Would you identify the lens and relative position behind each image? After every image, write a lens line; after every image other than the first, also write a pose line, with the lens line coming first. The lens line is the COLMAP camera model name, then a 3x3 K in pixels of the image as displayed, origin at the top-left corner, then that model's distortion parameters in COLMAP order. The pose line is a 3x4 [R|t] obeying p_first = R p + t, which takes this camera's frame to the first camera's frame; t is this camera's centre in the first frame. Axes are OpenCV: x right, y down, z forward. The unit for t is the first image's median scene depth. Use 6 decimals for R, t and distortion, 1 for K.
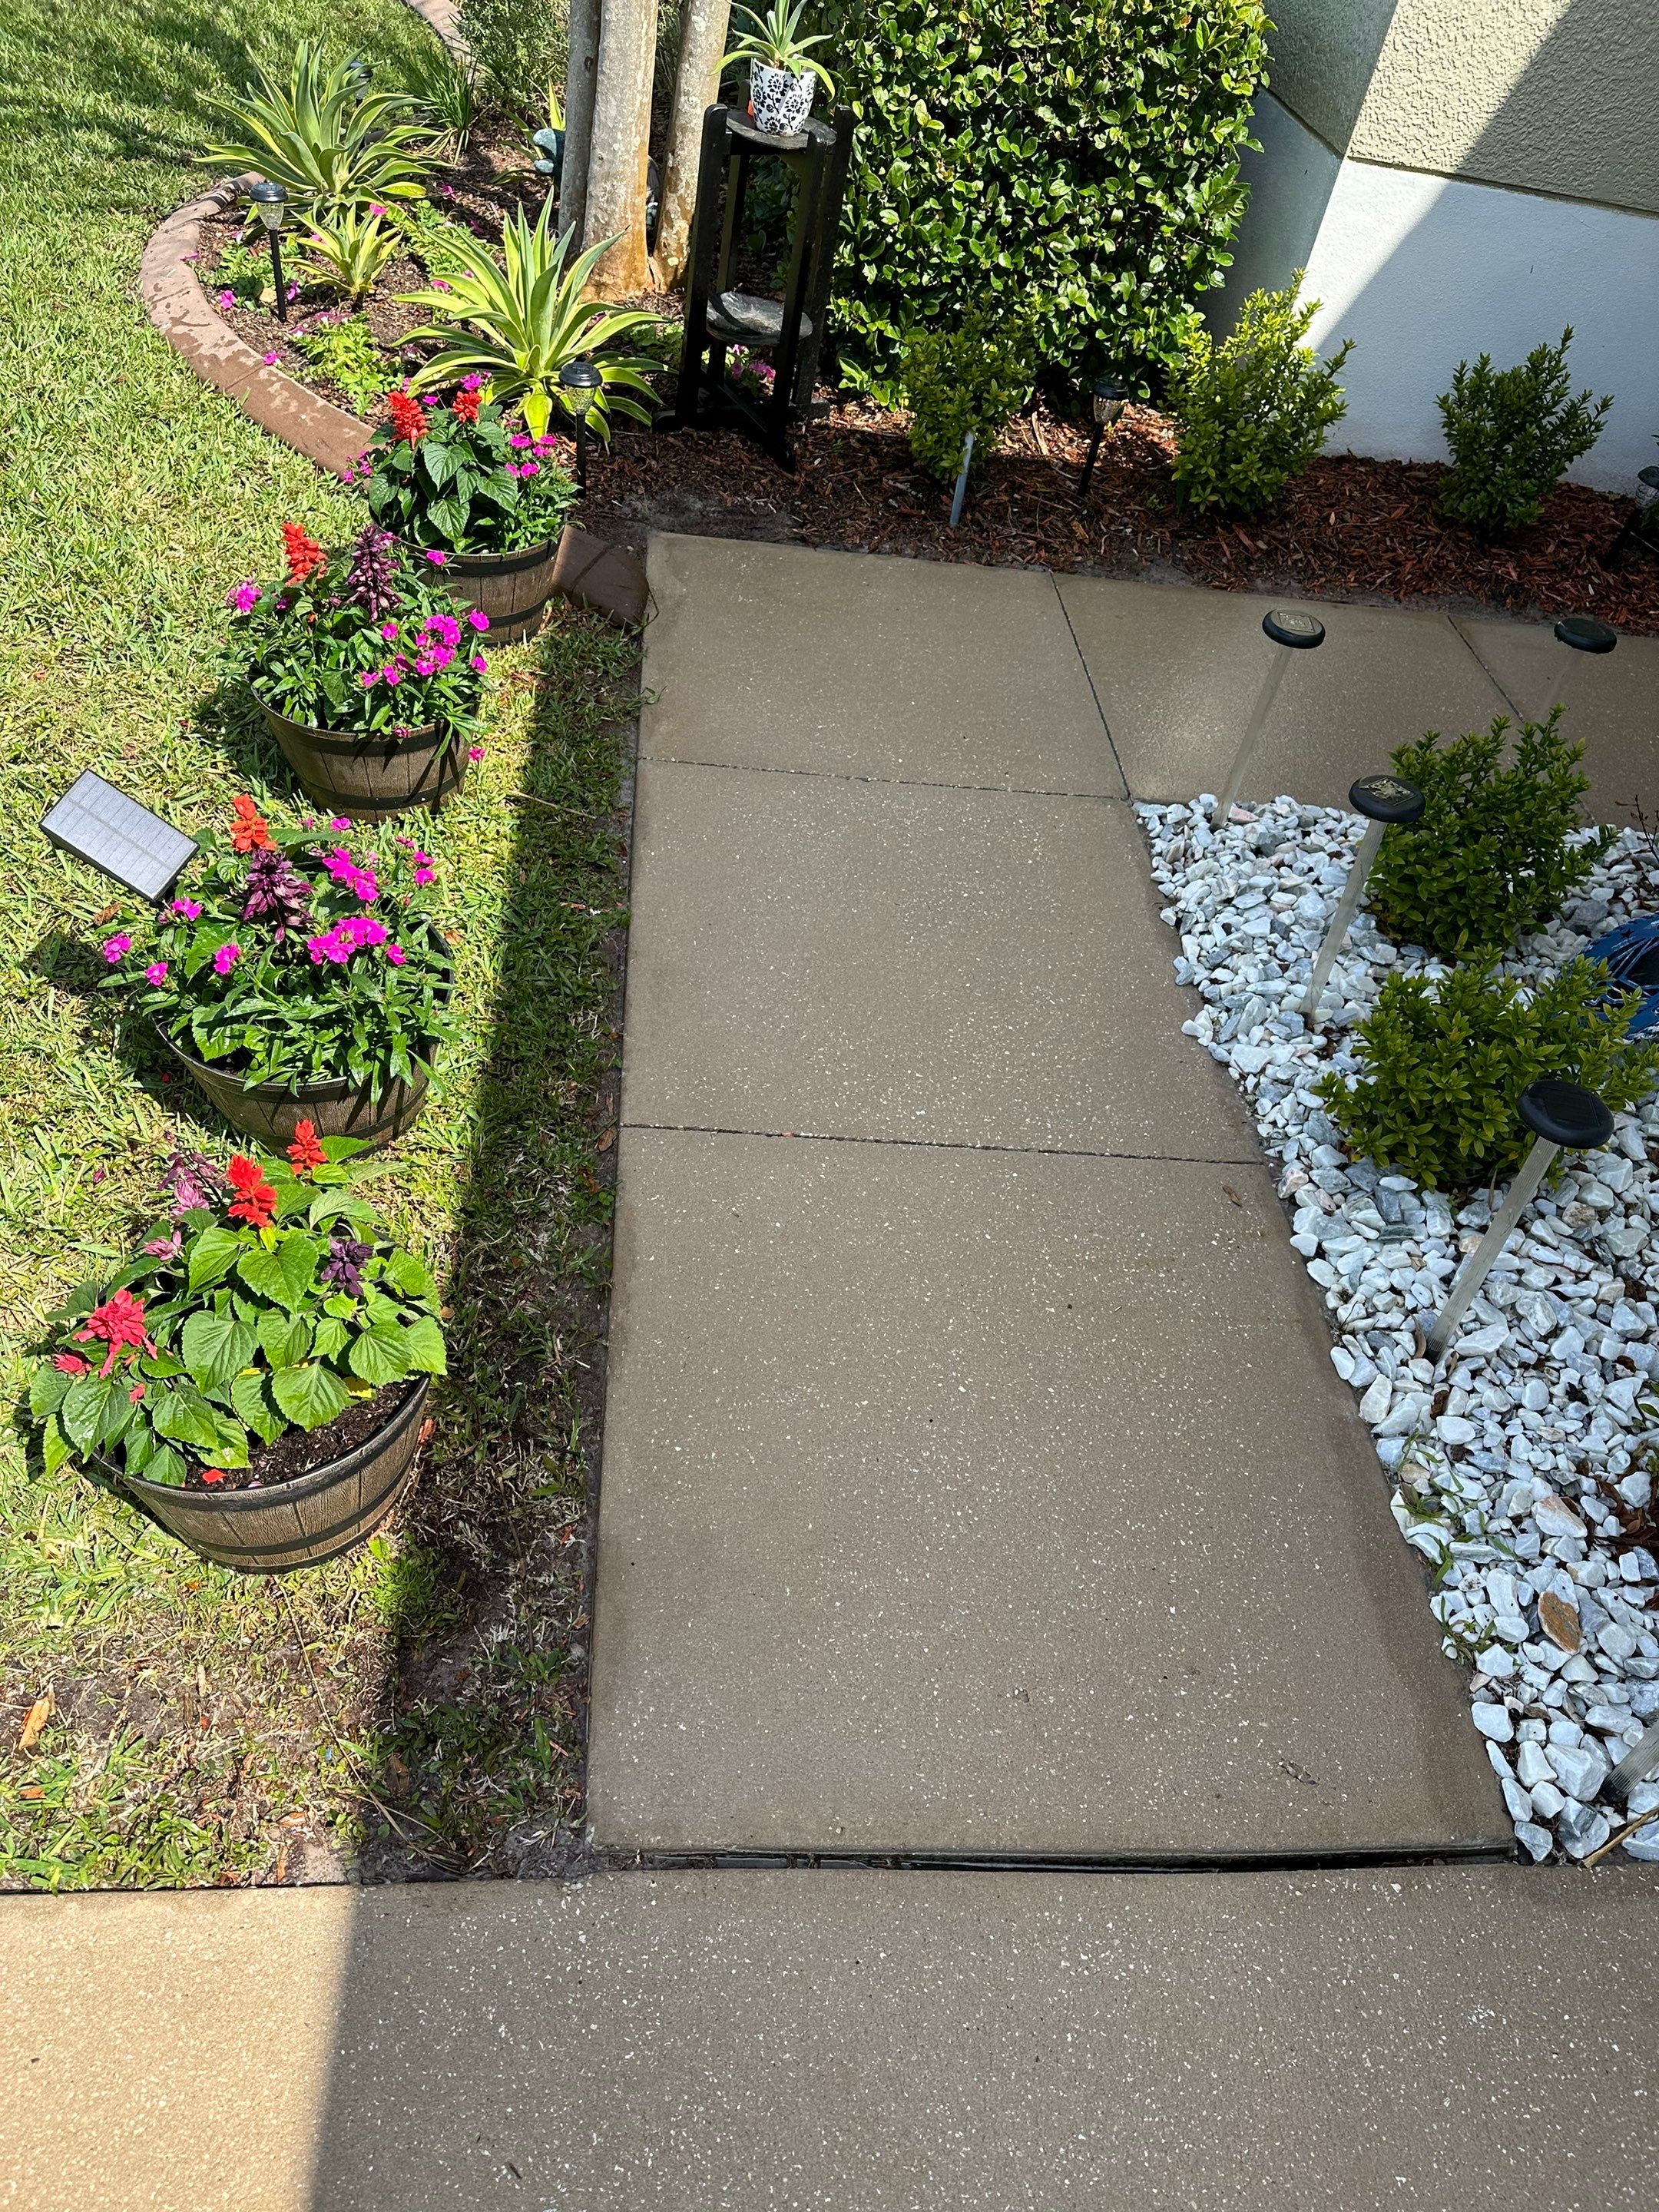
lens RADIAL K [[1532.7, 0, 825.0], [0, 1532.7, 1093.7], [0, 0, 1]] dist [0.055588, -0.064424]
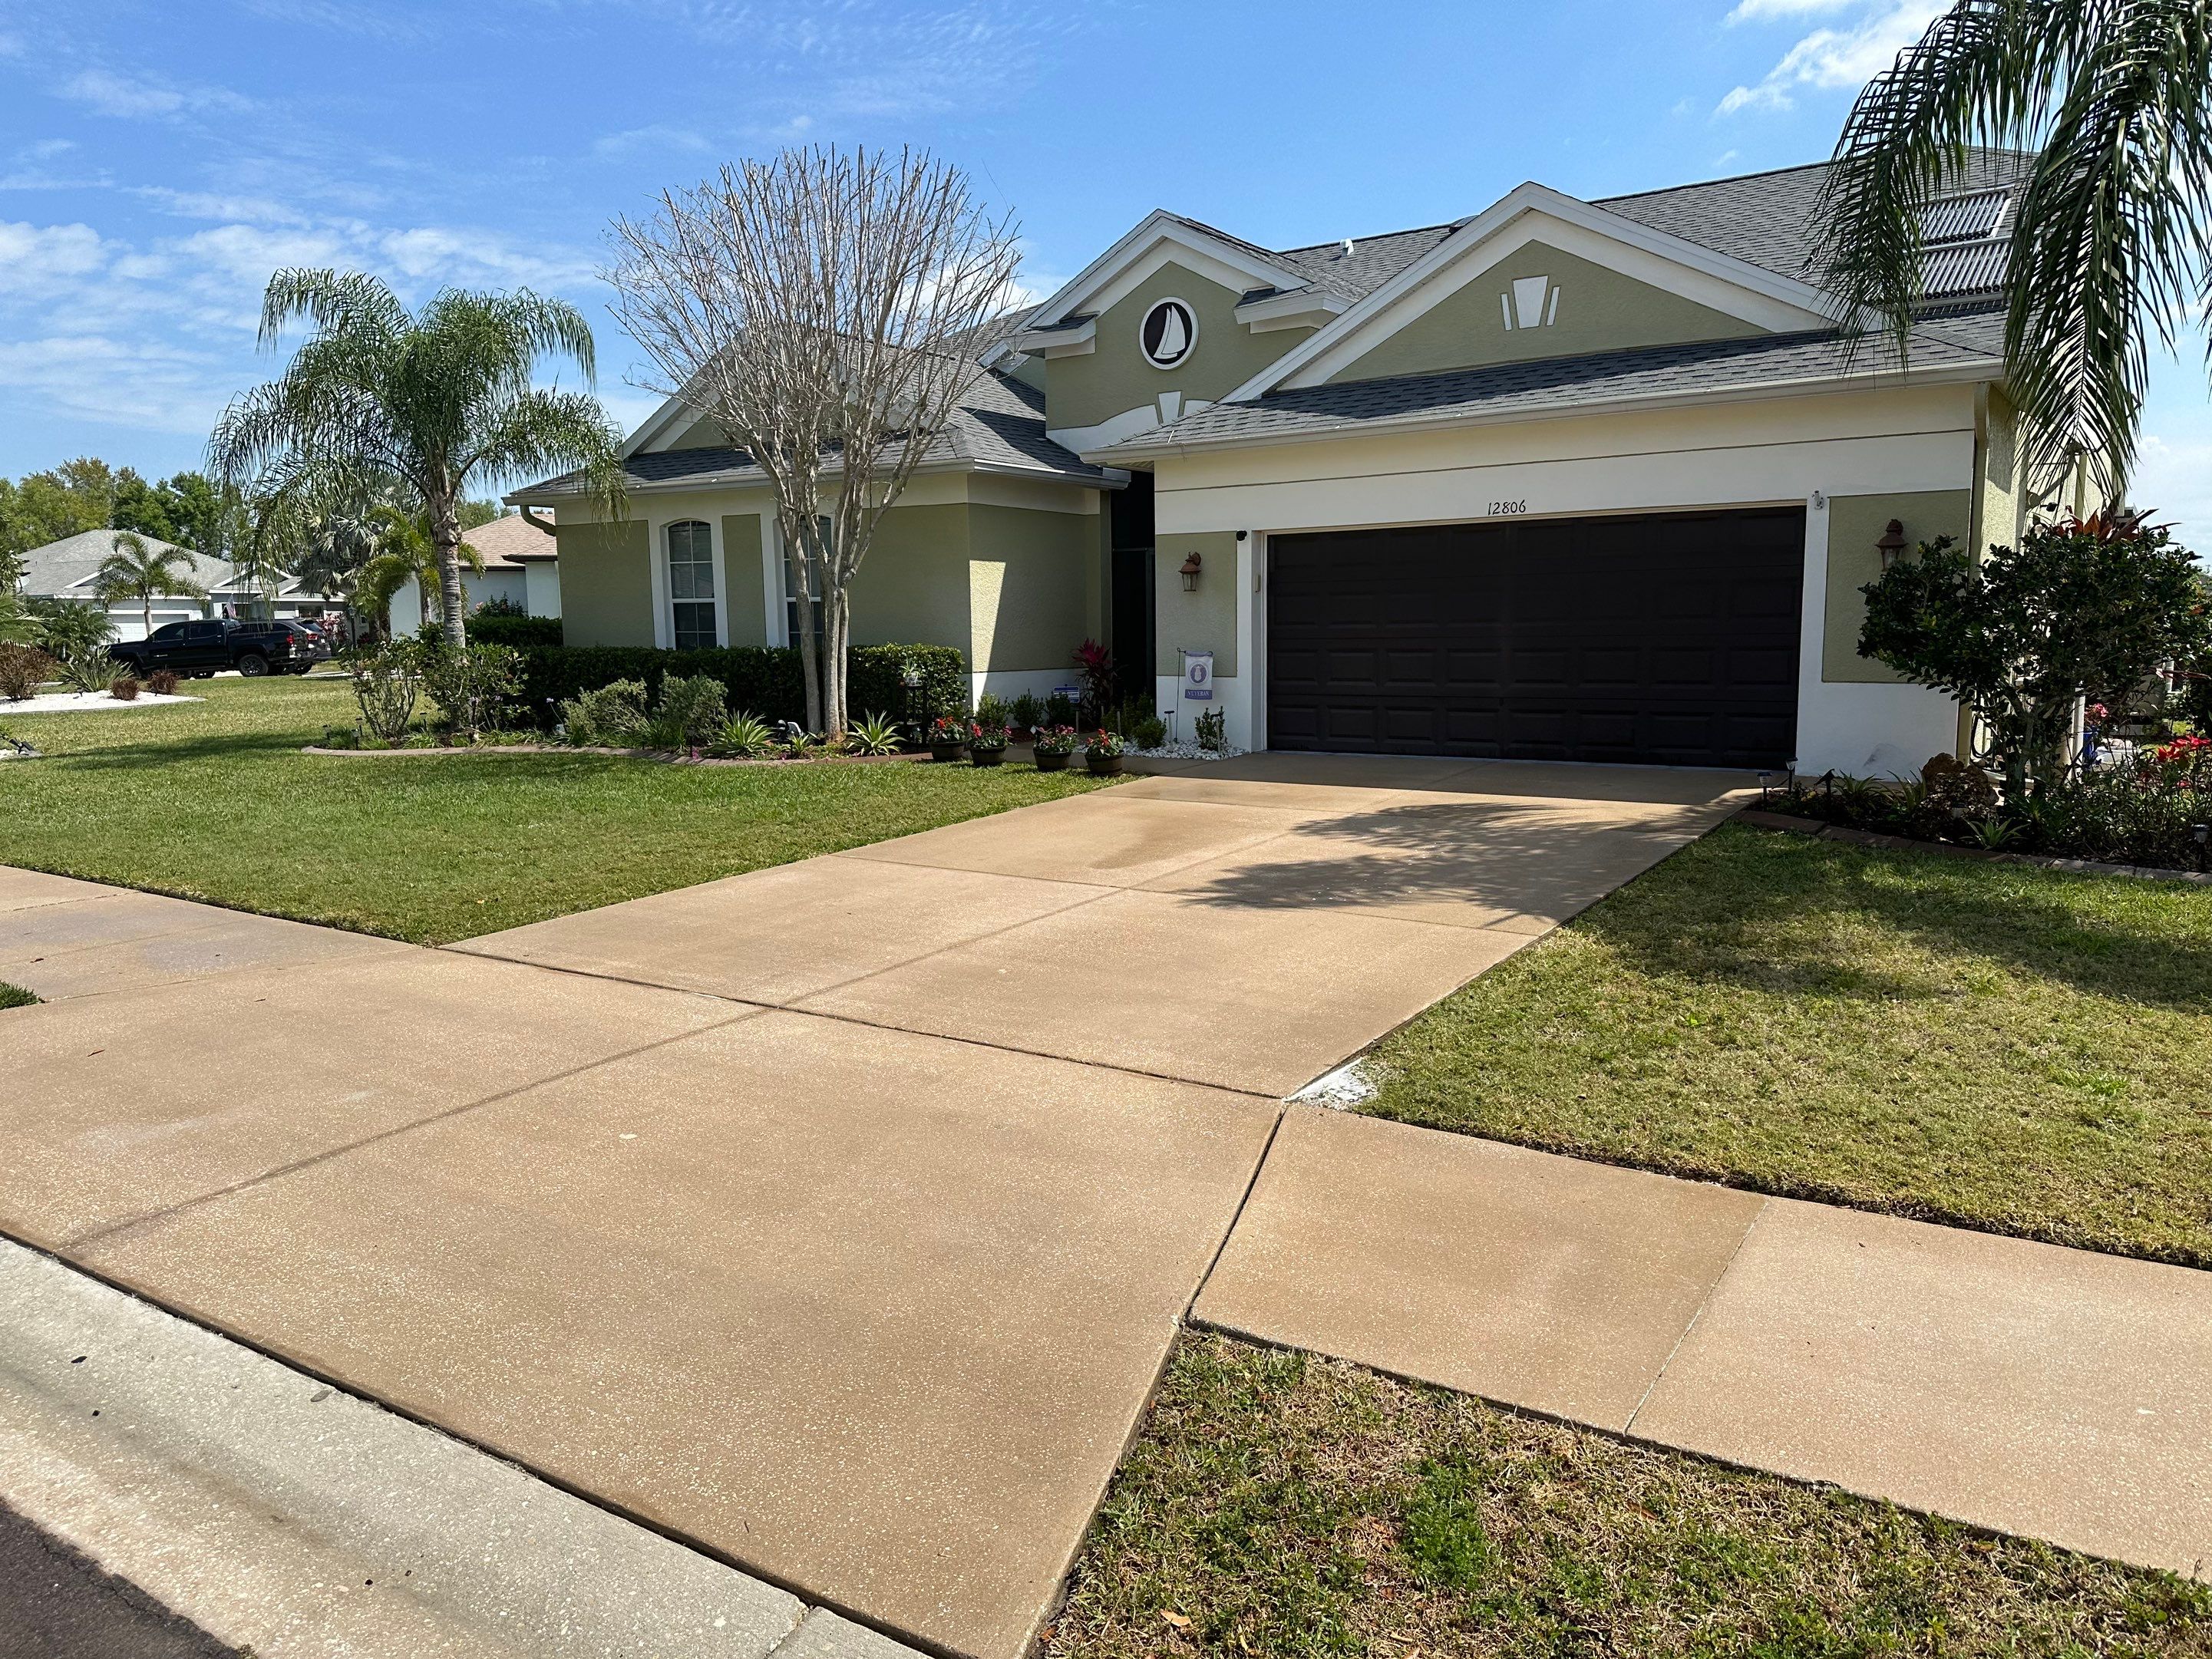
lens RADIAL K [[1532.5, 0, 1112.6], [0, 1532.5, 823.5], [0, 0, 1]] dist [0.055588, -0.064424]
pose [[0.610976, -0.268627, 0.744680, -3.152339], [0.620431, 0.746744, -0.239663, 1.177061], [-0.491705, 0.608451, 0.622907, -1.921612]]
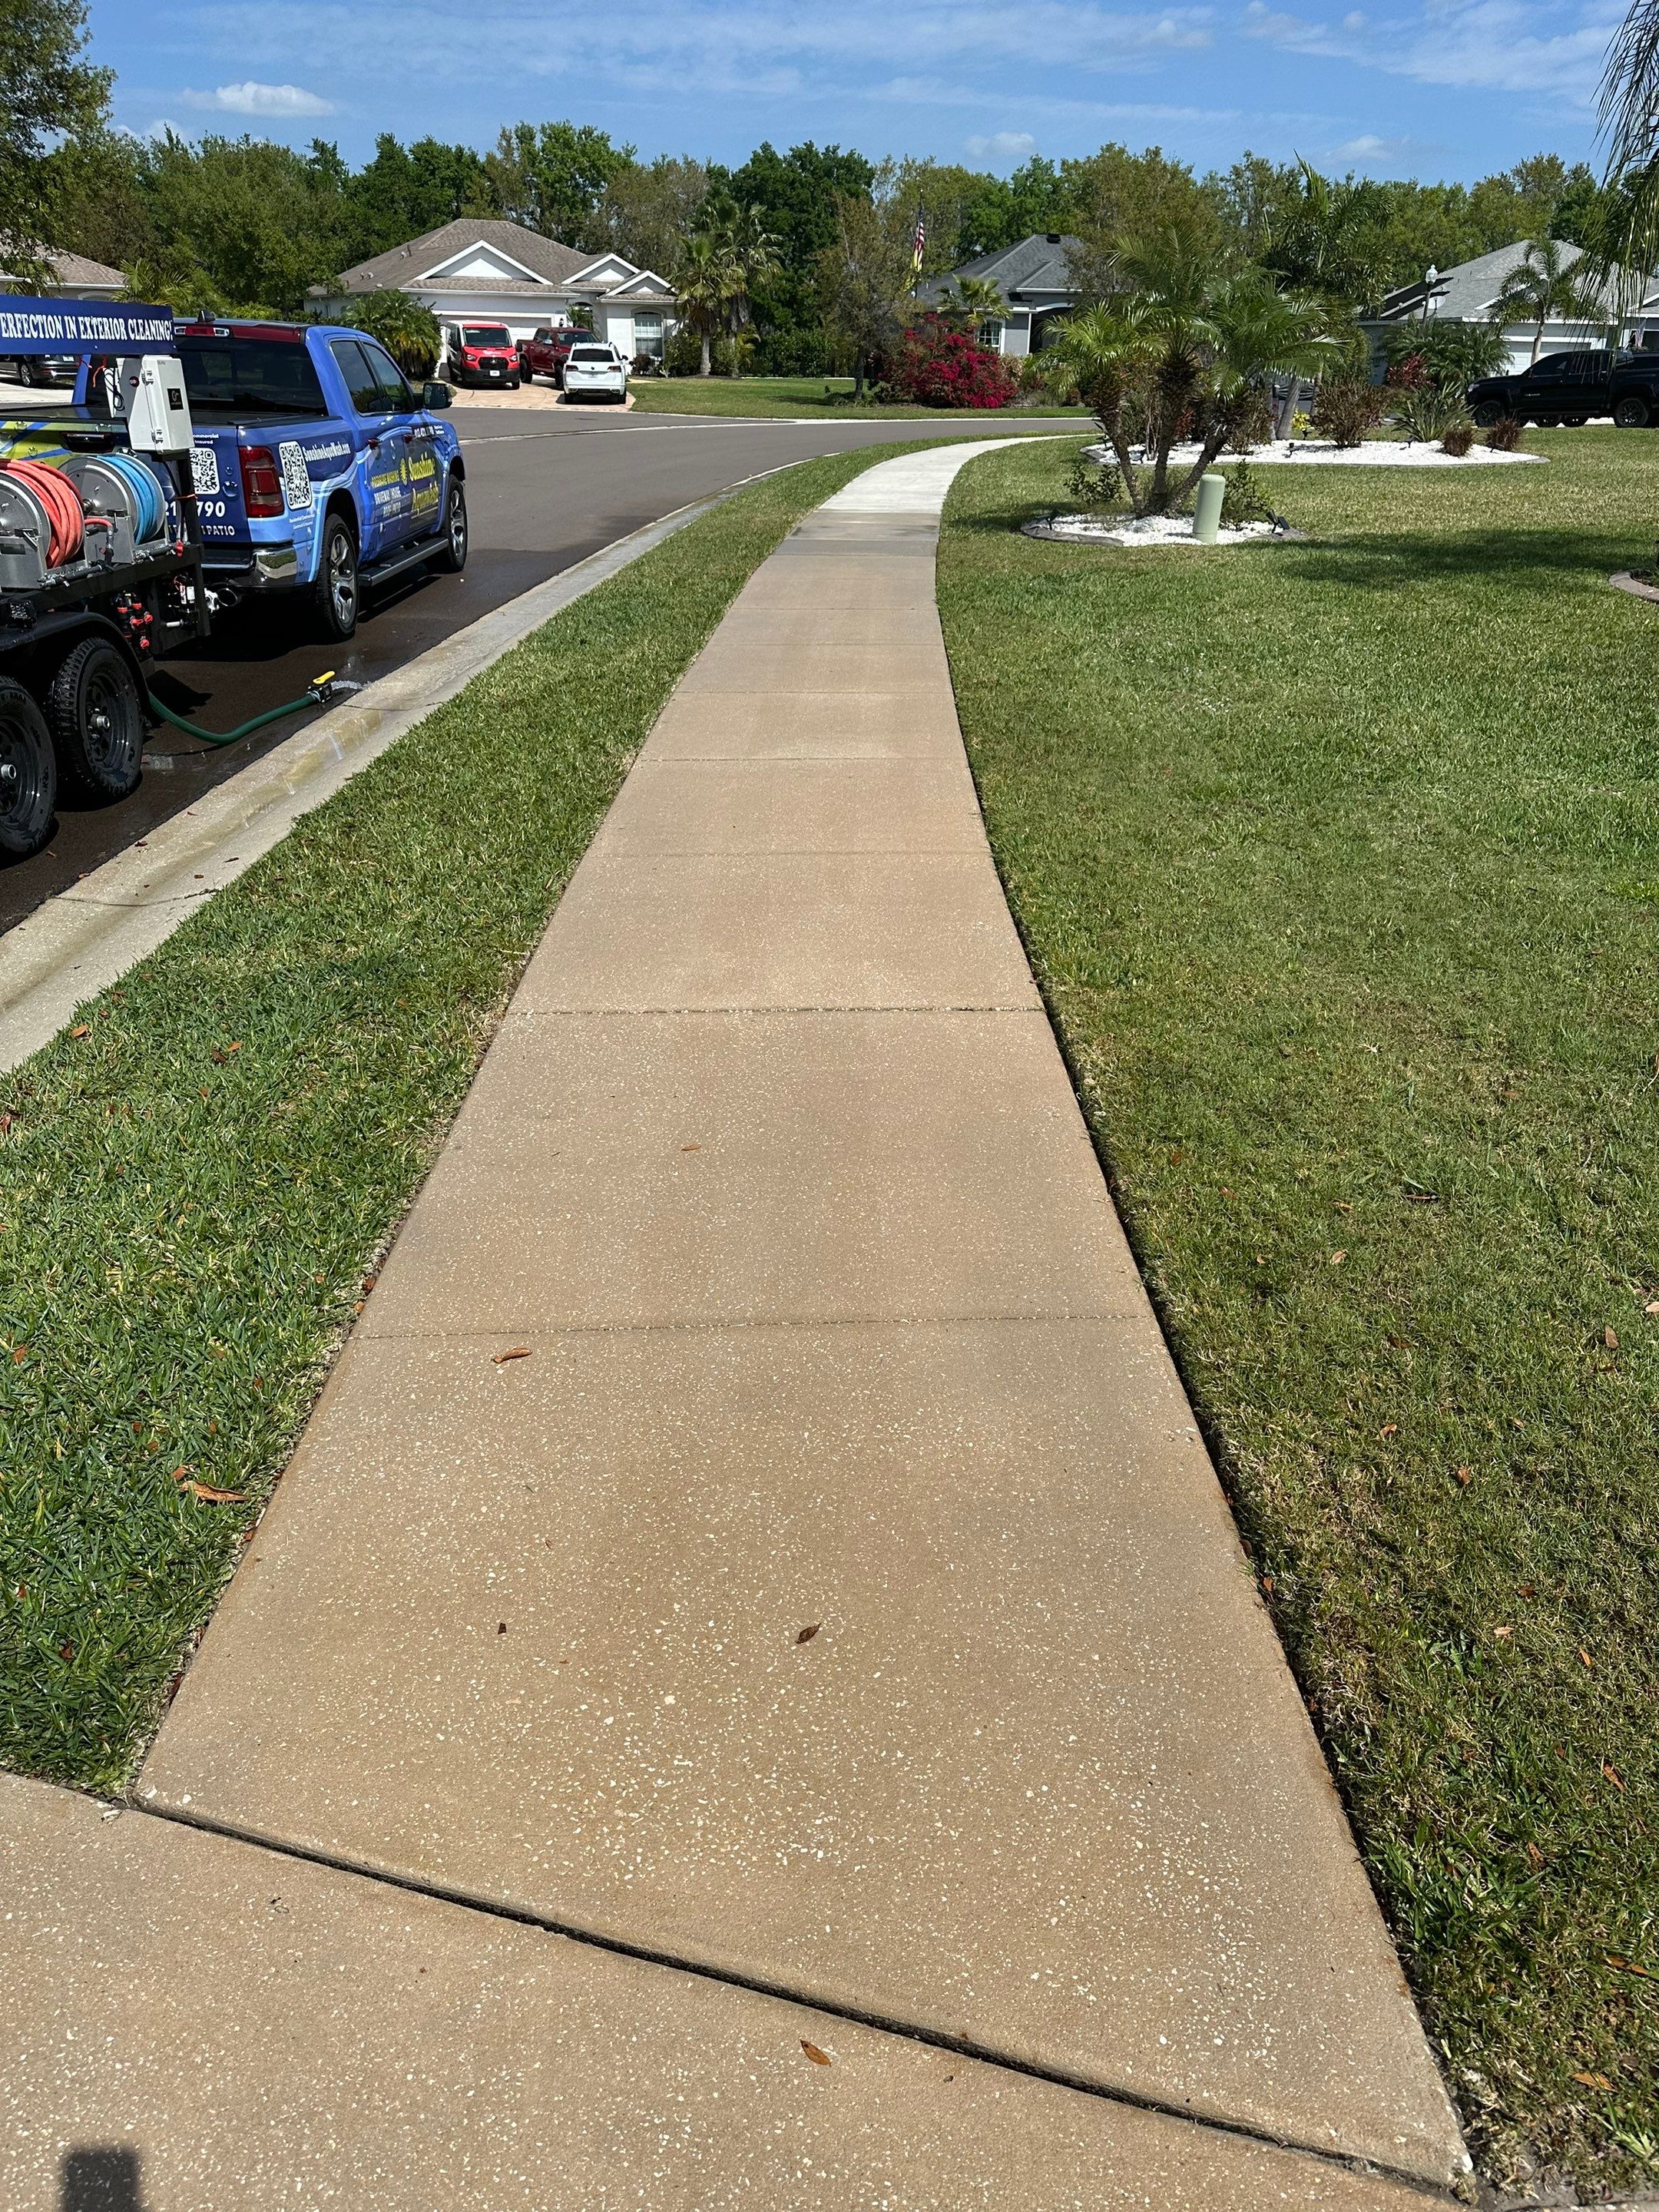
lens RADIAL K [[1532.7, 0, 856.1], [0, 1532.7, 1077.4], [0, 0, 1]] dist [0.055588, -0.064424]
pose [[0.987764, -0.114641, -0.105731, -2.188214], [0.074934, 0.943456, -0.322916, -0.052887], [0.136772, 0.311042, 0.940503, -0.404031]]
